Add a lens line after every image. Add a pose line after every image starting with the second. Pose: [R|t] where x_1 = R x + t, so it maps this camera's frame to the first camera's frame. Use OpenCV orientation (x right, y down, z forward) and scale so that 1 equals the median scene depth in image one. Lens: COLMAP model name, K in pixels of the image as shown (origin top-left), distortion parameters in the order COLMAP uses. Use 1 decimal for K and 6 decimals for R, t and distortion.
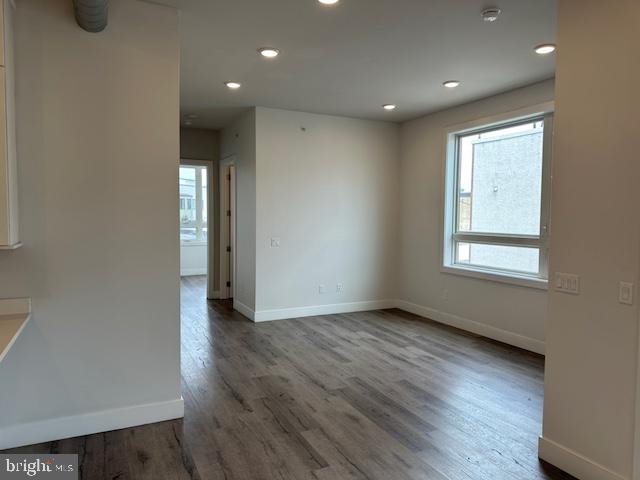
lens RADIAL K [[445.8, 0, 319.3], [0, 445.8, 234.1], [0, 0, 1]] dist [0.002347, -0.036773]
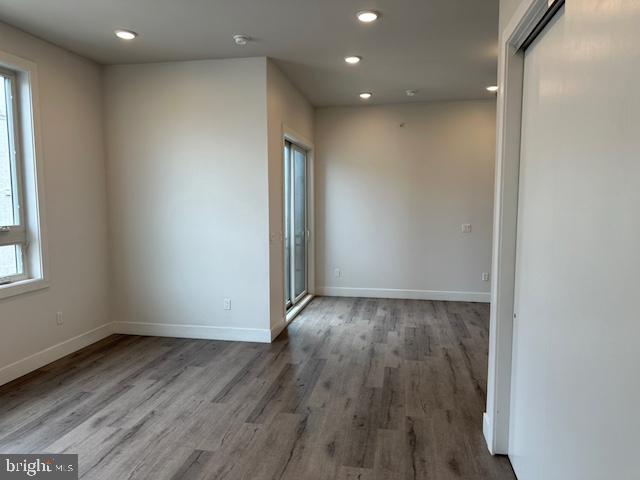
lens RADIAL K [[445.8, 0, 320.6], [0, 445.8, 239.2], [0, 0, 1]] dist [0.002347, -0.036773]
pose [[-0.798880, -0.067994, 0.597636, -0.417768], [0.021498, 0.989728, 0.141340, -0.078840], [-0.601107, 0.125761, -0.789212, 1.402842]]
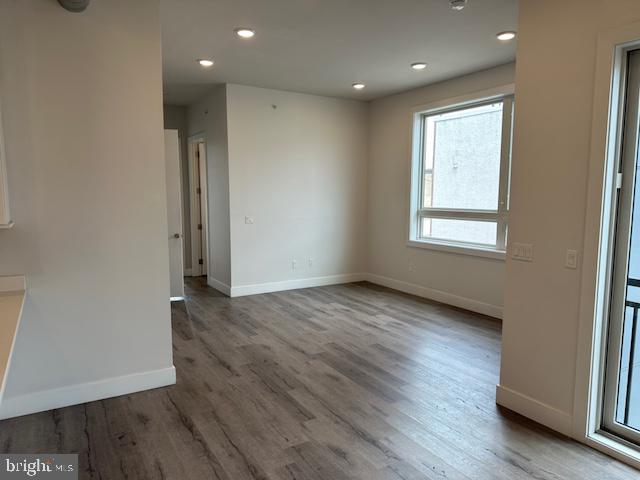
lens RADIAL K [[445.8, 0, 321.9], [0, 445.8, 240.7], [0, 0, 1]] dist [0.002347, -0.036773]
pose [[0.996055, -0.015759, 0.087330, -0.033209], [0.009969, 0.997747, 0.066344, 0.001099], [-0.088179, -0.065211, 0.993968, -0.054207]]
